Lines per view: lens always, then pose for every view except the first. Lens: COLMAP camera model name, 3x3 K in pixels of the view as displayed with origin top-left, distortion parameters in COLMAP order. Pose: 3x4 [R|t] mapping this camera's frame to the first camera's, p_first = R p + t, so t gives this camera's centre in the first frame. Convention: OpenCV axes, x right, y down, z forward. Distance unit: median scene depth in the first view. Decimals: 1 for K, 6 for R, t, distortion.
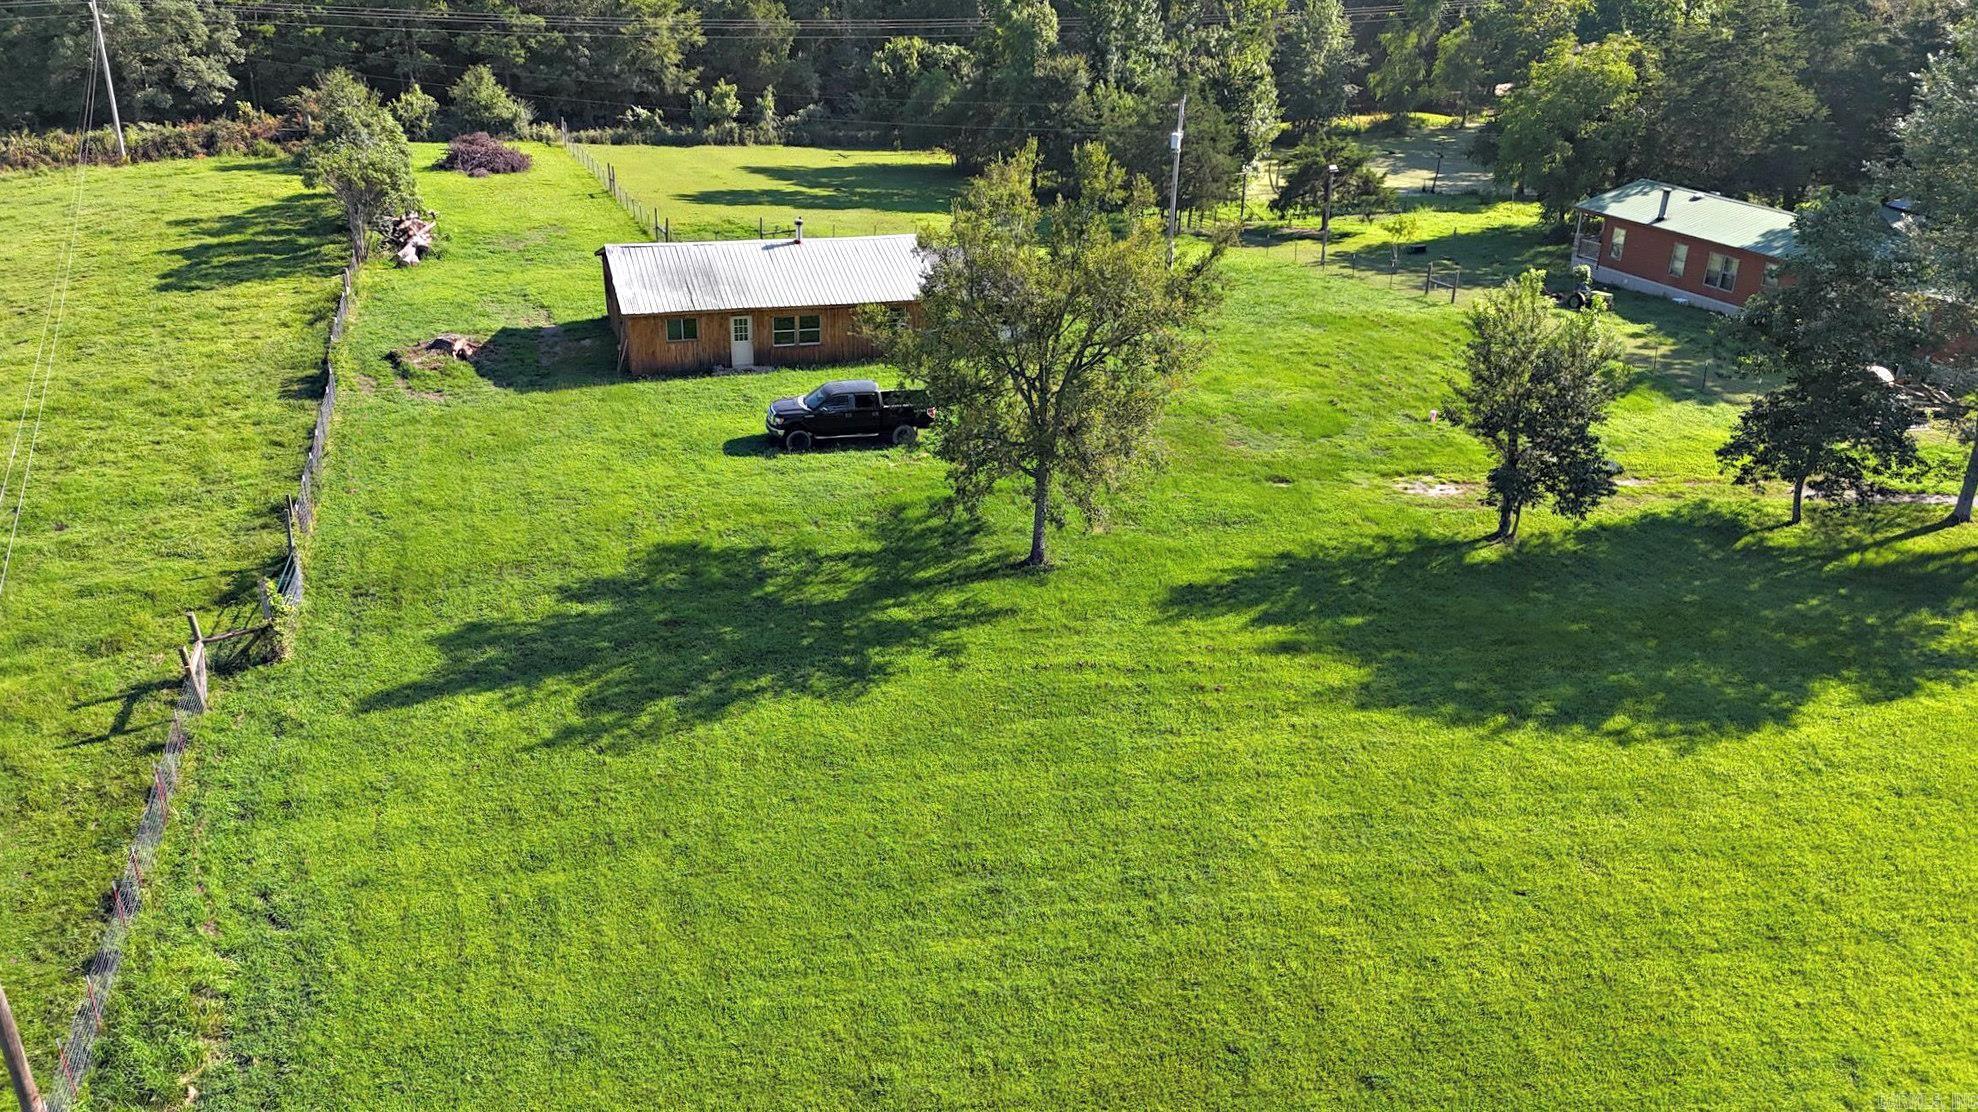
lens RADIAL K [[1500.6, 0, 989.0], [0, 1500.6, 556.0], [0, 0, 1]] dist [0.089222, -0.096224]
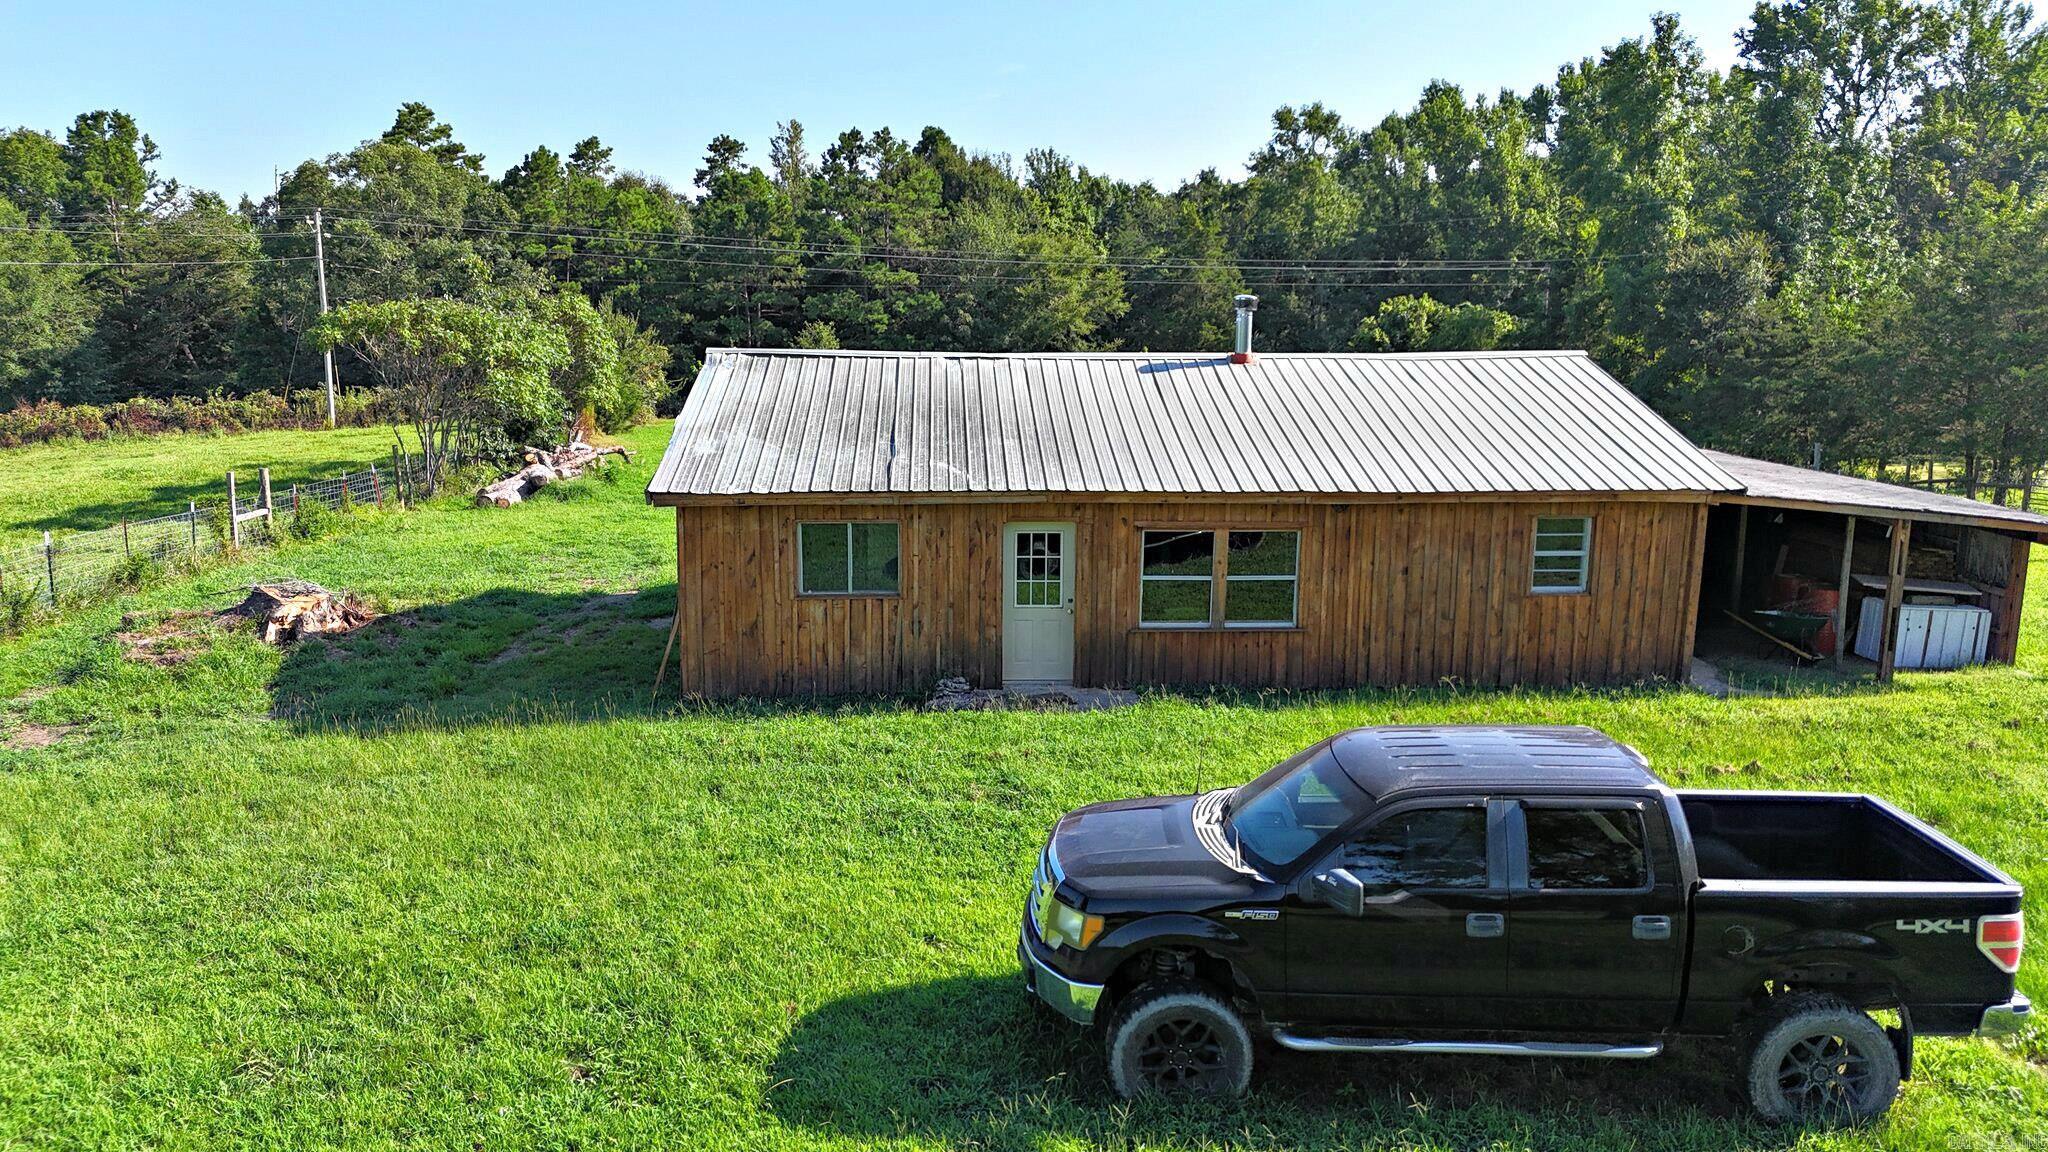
lens RADIAL K [[1501.3, 0, 1024.0], [0, 1501.3, 576.0], [0, 0, 1]] dist [0.073064, -0.063103]
pose [[0.964519, 0.021556, -0.263131, -0.102184], [-0.086711, 0.967237, -0.238608, -0.088692], [0.249367, 0.252959, 0.934788, 0.841061]]
